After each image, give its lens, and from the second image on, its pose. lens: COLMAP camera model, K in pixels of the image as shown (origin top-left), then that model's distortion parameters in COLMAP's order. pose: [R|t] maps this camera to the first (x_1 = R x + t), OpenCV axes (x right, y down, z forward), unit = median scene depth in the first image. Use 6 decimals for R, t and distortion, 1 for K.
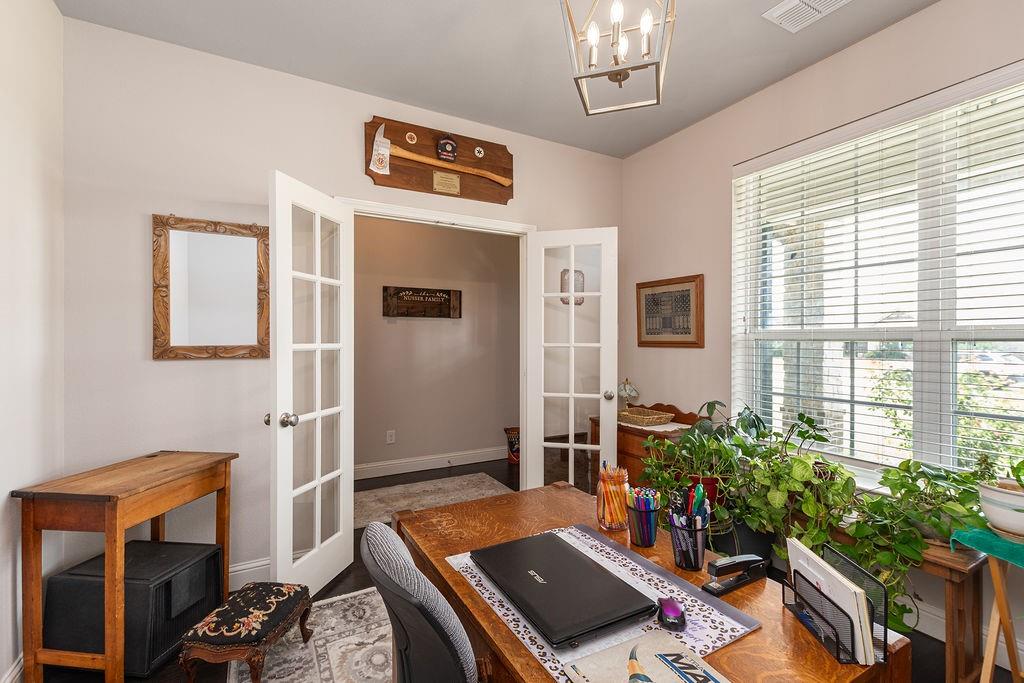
lens RADIAL K [[441.2, 0, 511.3], [0, 441.2, 339.9], [0, 0, 1]] dist [0.005274, -0.002483]
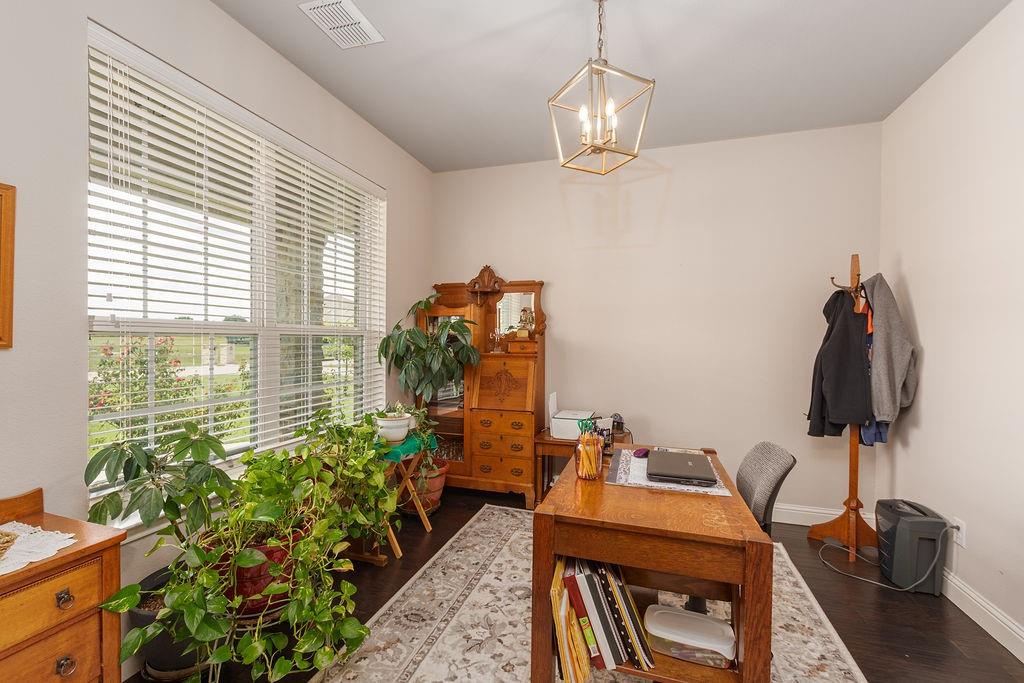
lens RADIAL K [[441.2, 0, 511.8], [0, 441.2, 340.7], [0, 0, 1]] dist [0.005274, -0.002483]
pose [[-0.685161, -0.015358, 0.728229, -0.295377], [-0.013545, 0.999873, 0.008343, 0.000168], [-0.728265, -0.004147, -0.685283, 1.067546]]
